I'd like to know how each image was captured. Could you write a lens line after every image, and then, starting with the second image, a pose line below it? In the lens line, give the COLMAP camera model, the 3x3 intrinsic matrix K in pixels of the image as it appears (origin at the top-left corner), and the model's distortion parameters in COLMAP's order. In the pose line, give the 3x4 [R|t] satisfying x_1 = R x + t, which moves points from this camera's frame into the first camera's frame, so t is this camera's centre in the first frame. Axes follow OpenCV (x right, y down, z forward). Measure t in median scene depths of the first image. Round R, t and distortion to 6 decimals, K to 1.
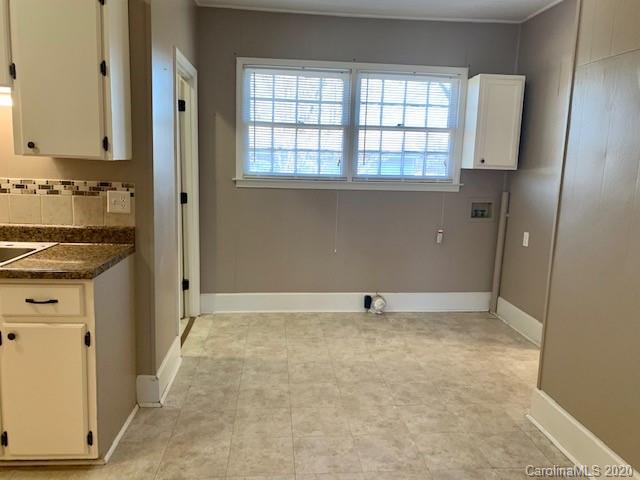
lens RADIAL K [[491.2, 0, 313.4], [0, 491.2, 235.6], [0, 0, 1]] dist [0.051313, -0.060019]
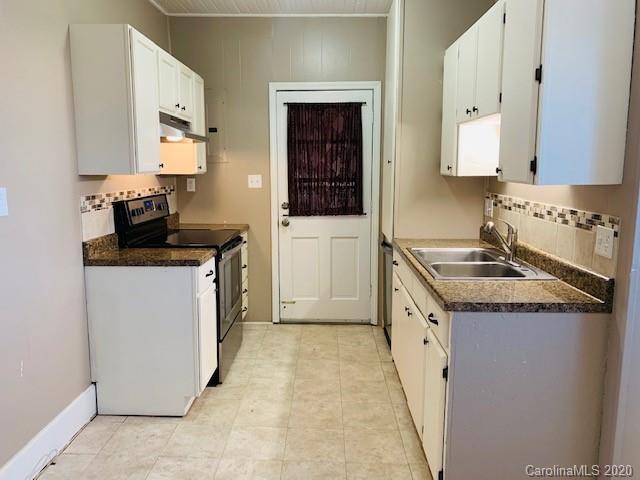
lens RADIAL K [[491.2, 0, 313.4], [0, 491.2, 235.6], [0, 0, 1]] dist [0.051313, -0.060019]
pose [[-0.107855, 0.107566, -0.988330, 0.387758], [-0.154211, 0.980287, 0.123519, -0.102014], [0.982134, 0.165734, -0.089141, 0.638187]]
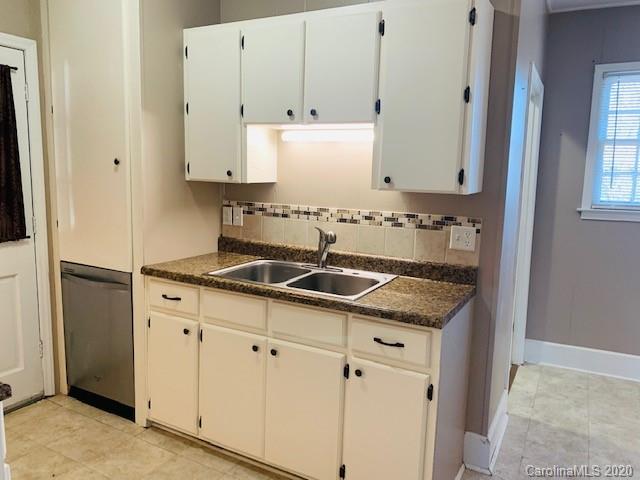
lens RADIAL K [[491.2, 0, 313.4], [0, 491.2, 235.6], [0, 0, 1]] dist [0.051313, -0.060019]
pose [[0.834850, 0.059260, -0.547279, -0.125439], [-0.079749, 0.996720, -0.013726, -0.038624], [0.544671, 0.055104, 0.836838, 0.087763]]
